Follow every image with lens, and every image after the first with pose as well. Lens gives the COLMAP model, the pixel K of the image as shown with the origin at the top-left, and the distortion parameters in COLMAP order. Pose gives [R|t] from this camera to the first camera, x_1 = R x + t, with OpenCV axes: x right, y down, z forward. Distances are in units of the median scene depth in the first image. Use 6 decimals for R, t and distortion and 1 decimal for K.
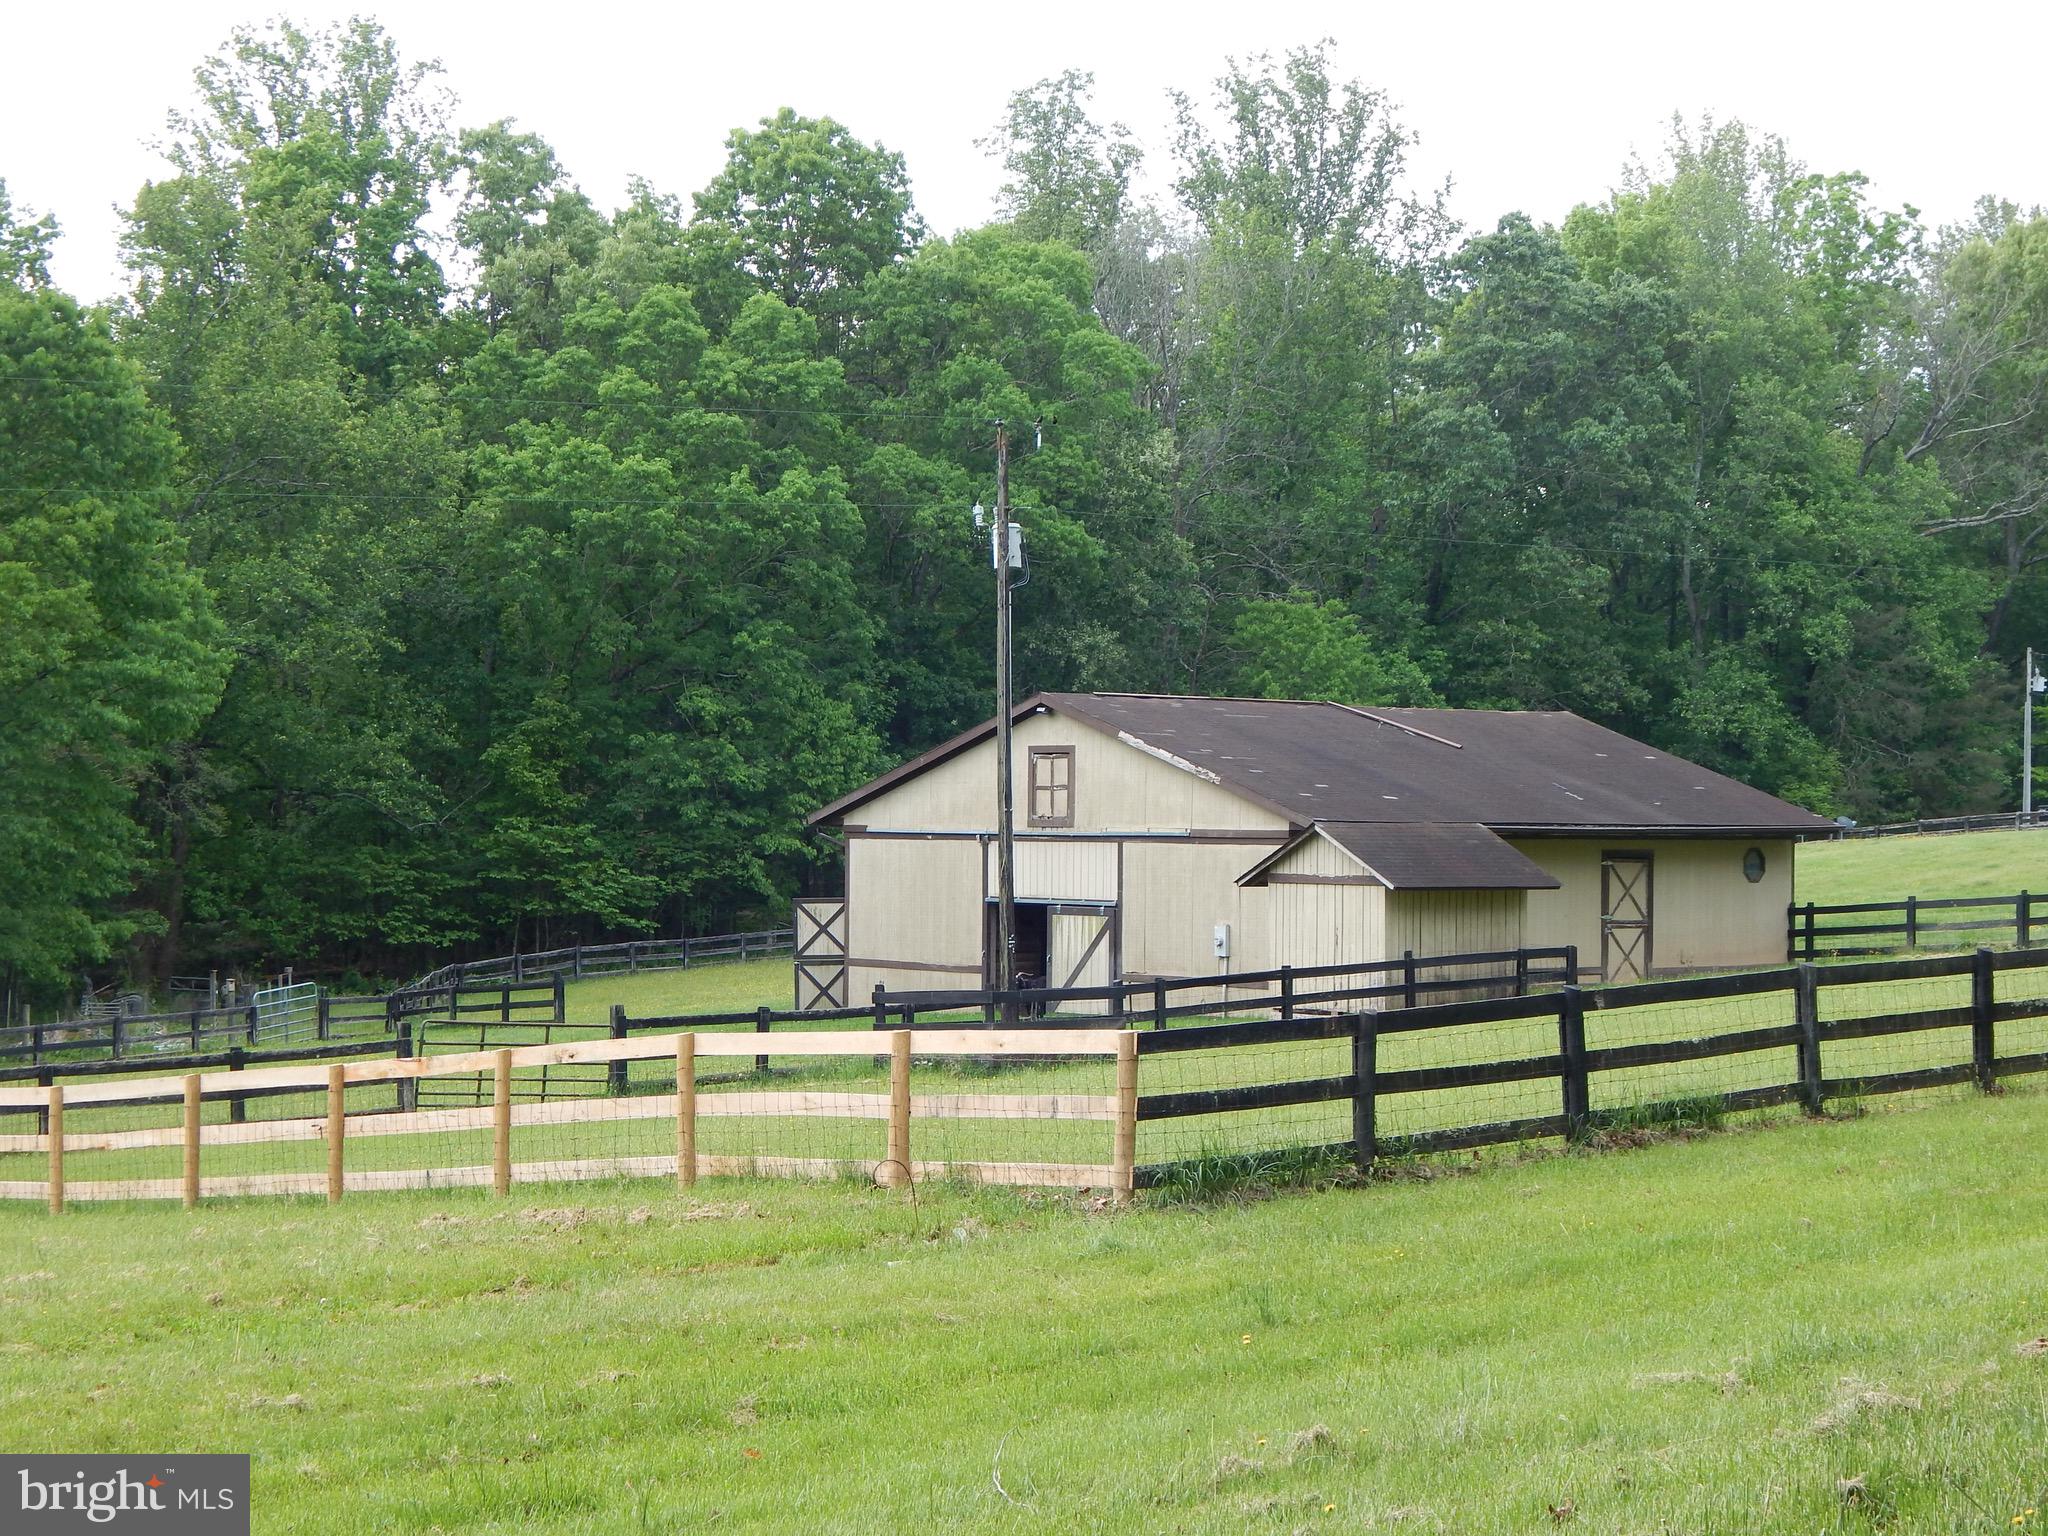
lens RADIAL K [[3608.2, 0, 1022.1], [0, 3608.2, 766.9], [0, 0, 1]] dist [-0.011430, 0.000000]
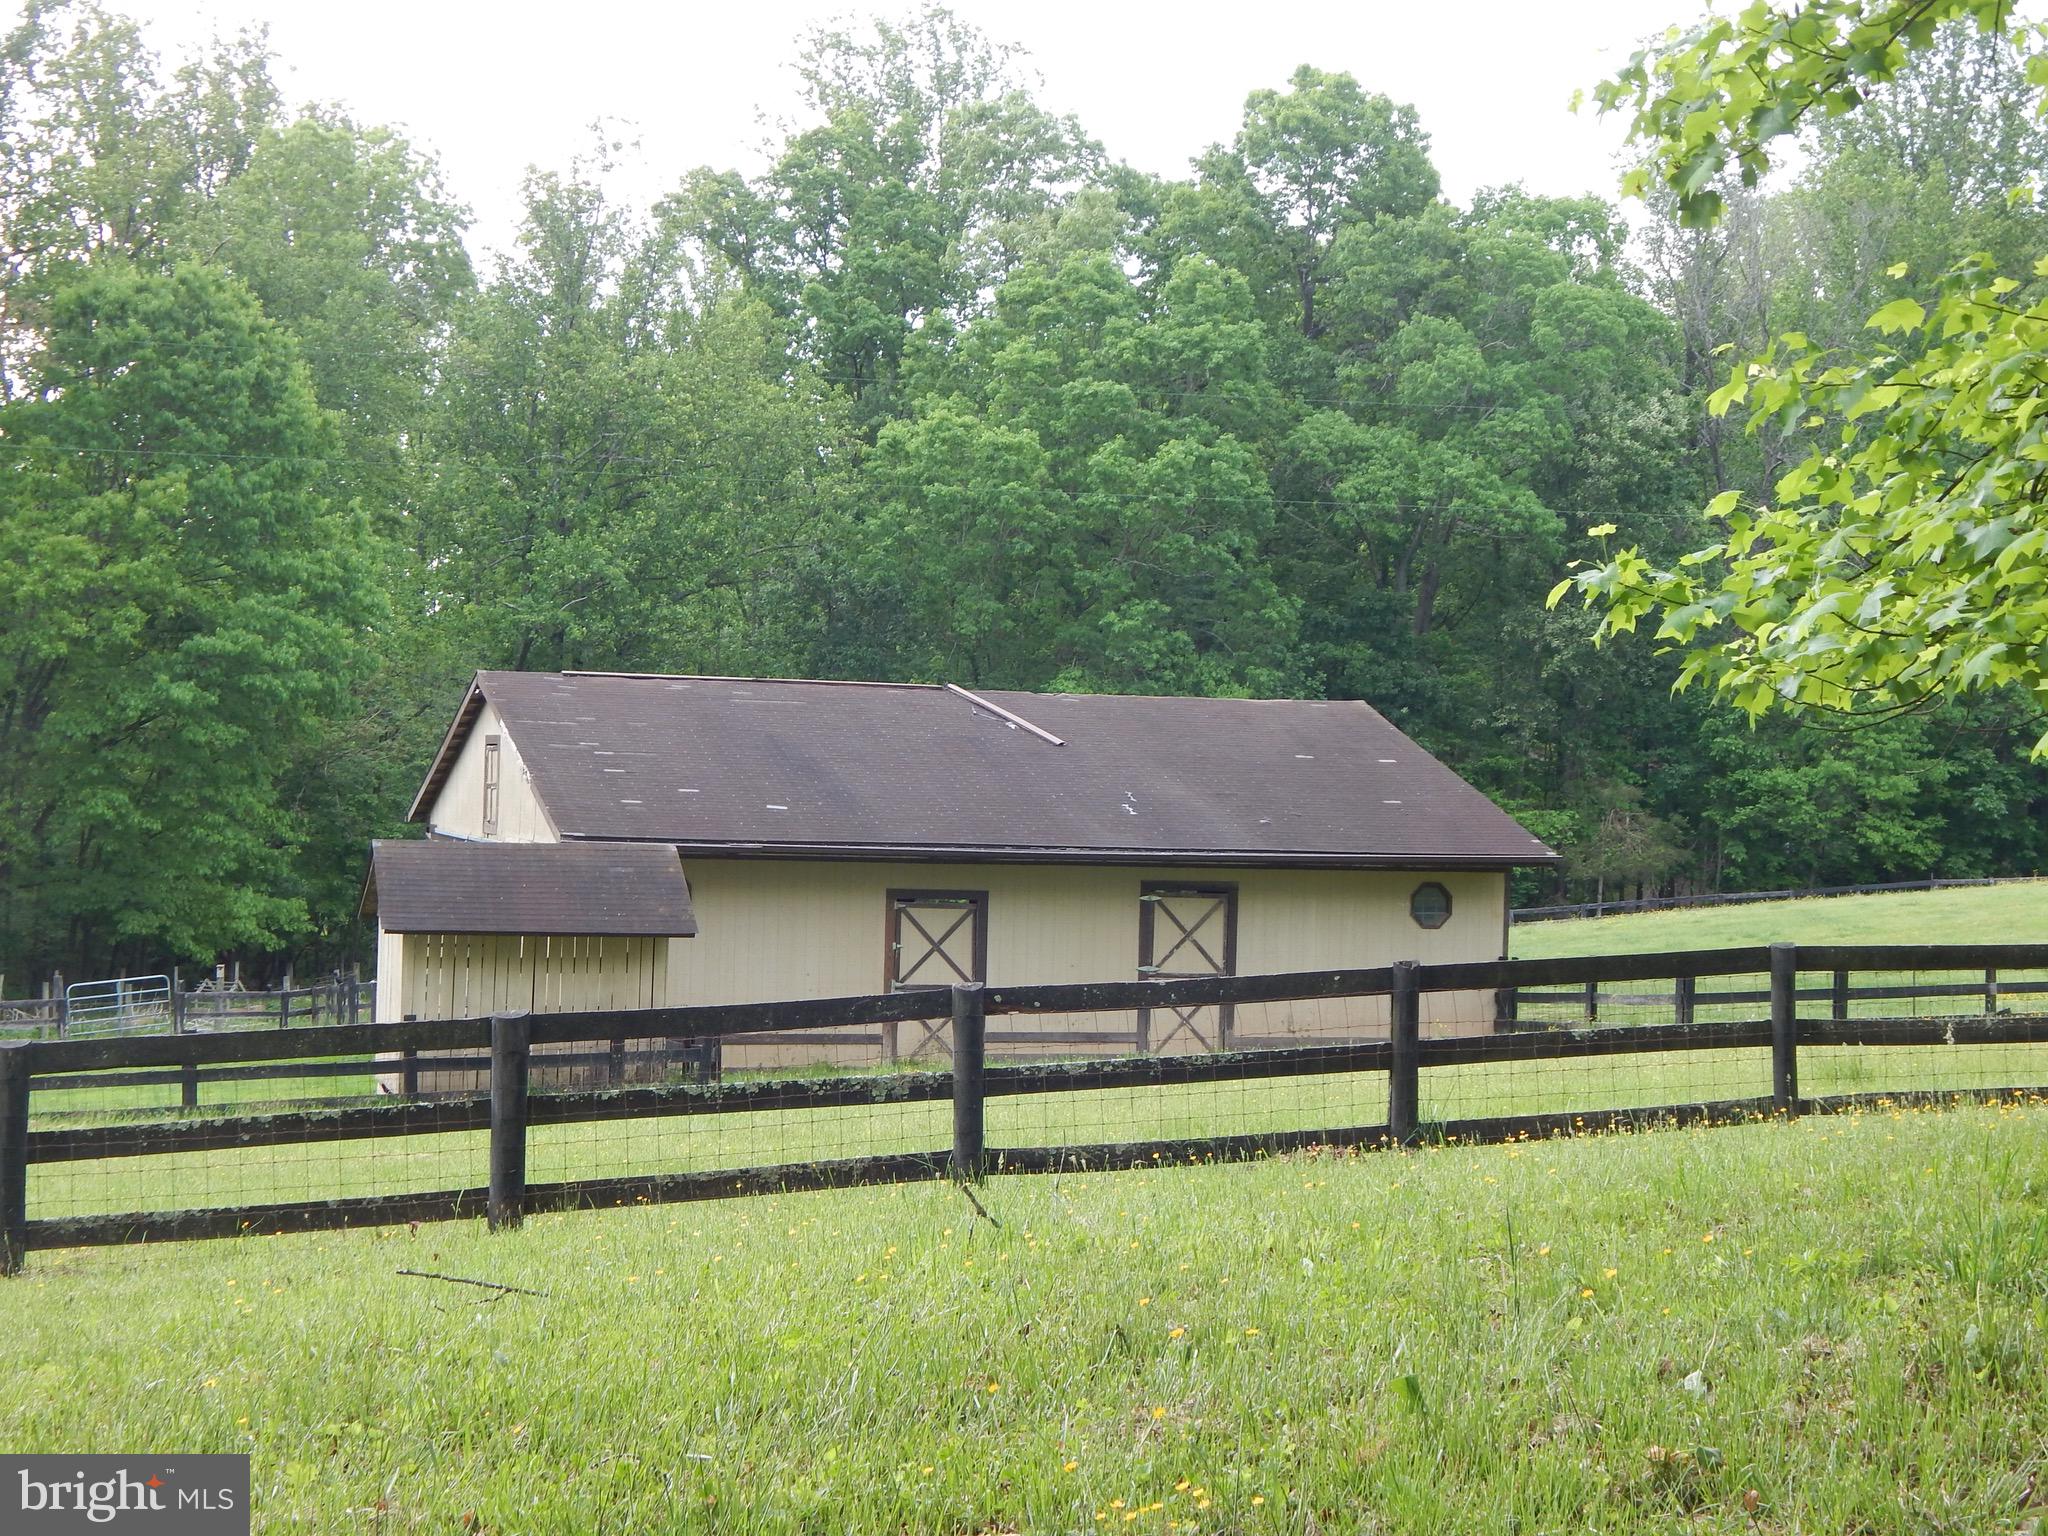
lens RADIAL K [[3262.4, 0, 1026.8], [0, 3262.4, 771.8], [0, 0, 1]] dist [-0.005049, 0.000000]
pose [[0.932076, 0.016884, -0.361870, 0.209904], [-0.014505, 0.999852, 0.009288, -0.003066], [0.361973, -0.003408, 0.932182, 0.194083]]
